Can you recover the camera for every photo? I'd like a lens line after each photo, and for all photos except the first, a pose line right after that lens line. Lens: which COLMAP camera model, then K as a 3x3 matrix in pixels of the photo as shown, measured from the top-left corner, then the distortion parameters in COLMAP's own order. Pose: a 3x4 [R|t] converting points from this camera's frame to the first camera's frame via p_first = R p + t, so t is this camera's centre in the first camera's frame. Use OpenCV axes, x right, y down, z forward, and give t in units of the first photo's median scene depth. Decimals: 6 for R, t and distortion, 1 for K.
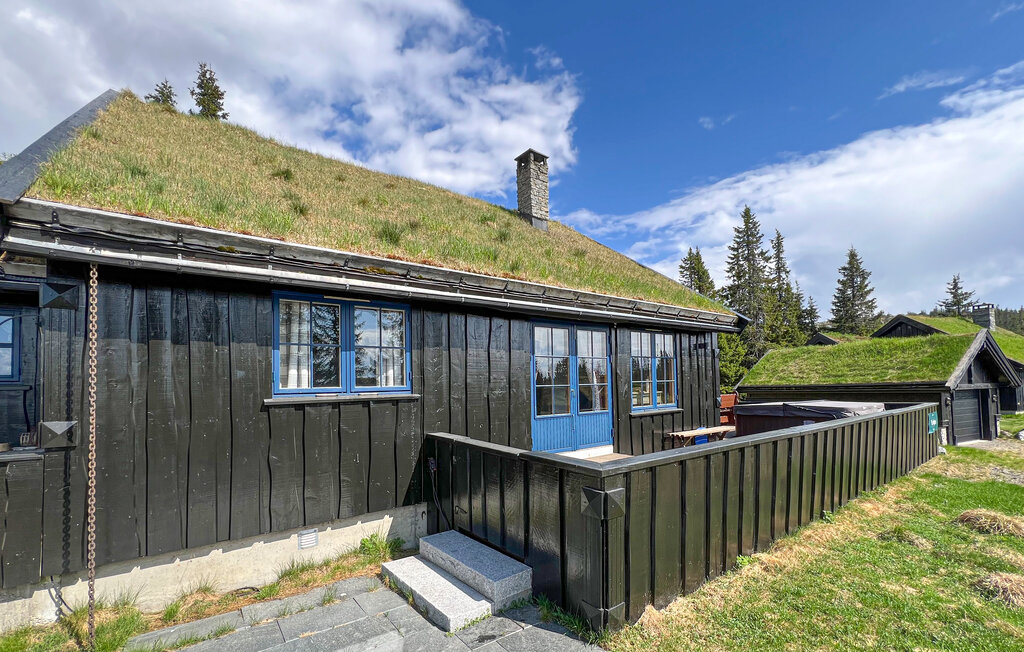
lens RADIAL K [[421.3, 0, 512.0], [0, 421.3, 326.0], [0, 0, 1]] dist [-0.001128, -0.000114]
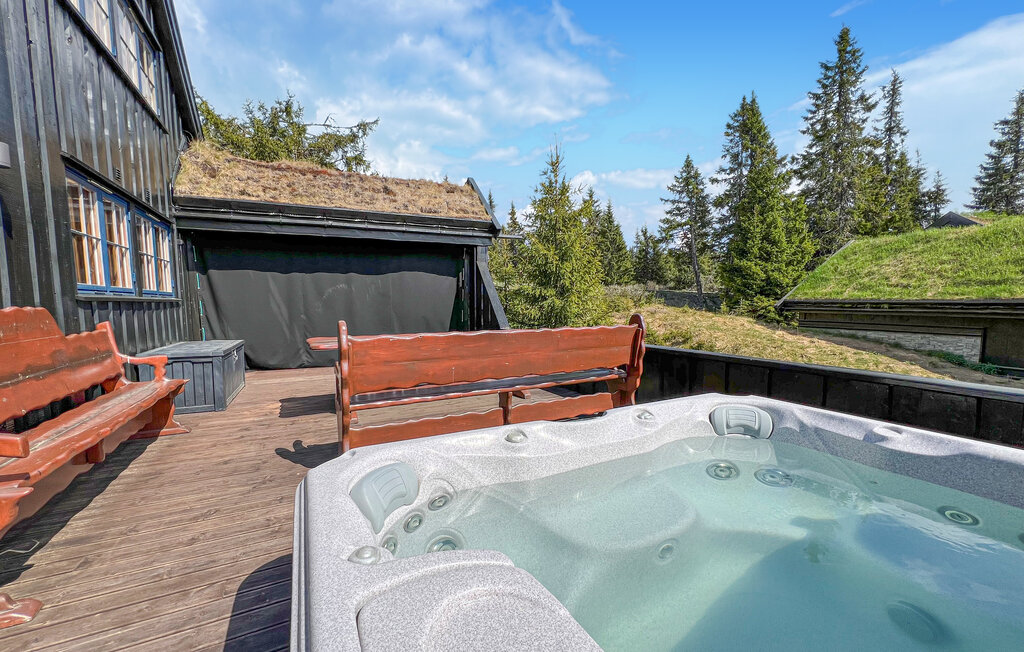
lens RADIAL K [[420.2, 0, 515.6], [0, 420.2, 292.6], [0, 0, 1]] dist [-0.000421, 0.000096]
pose [[0.987682, 0.015721, -0.155684, 0.290511], [0.005165, 0.991123, 0.132848, 0.058830], [0.156391, -0.132015, 0.978833, 0.412473]]
